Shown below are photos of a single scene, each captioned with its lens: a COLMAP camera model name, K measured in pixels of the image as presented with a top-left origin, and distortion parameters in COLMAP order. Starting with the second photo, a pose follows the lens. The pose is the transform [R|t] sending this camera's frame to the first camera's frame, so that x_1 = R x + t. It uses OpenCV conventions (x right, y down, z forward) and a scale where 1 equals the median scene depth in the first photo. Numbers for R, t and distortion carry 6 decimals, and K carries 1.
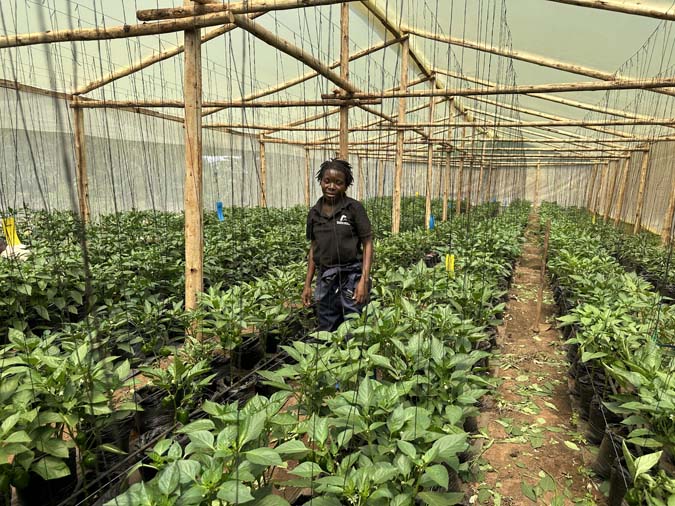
lens RADIAL K [[481.2, 0, 337.9], [0, 481.2, 256.6], [0, 0, 1]] dist [0.041094, -0.038437]
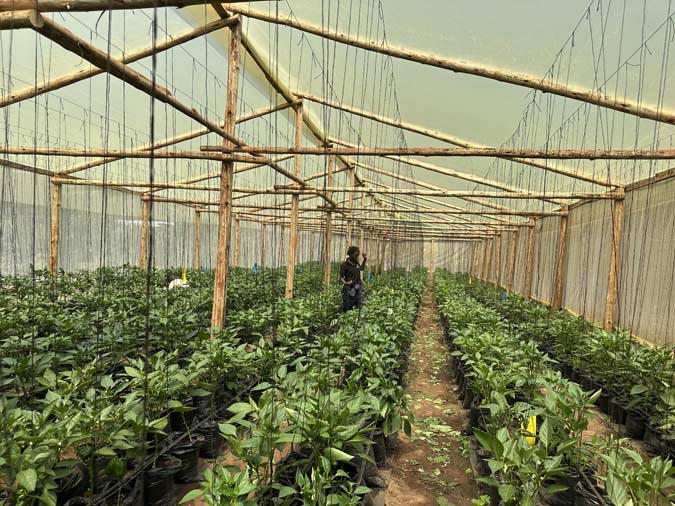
lens RADIAL K [[481.2, 0, 337.9], [0, 481.2, 256.6], [0, 0, 1]] dist [0.041094, -0.038437]
pose [[0.981439, 0.017017, 0.191020, -0.129465], [0.009086, 0.990810, -0.134952, 0.043991], [-0.191561, 0.134183, 0.972265, -0.326217]]
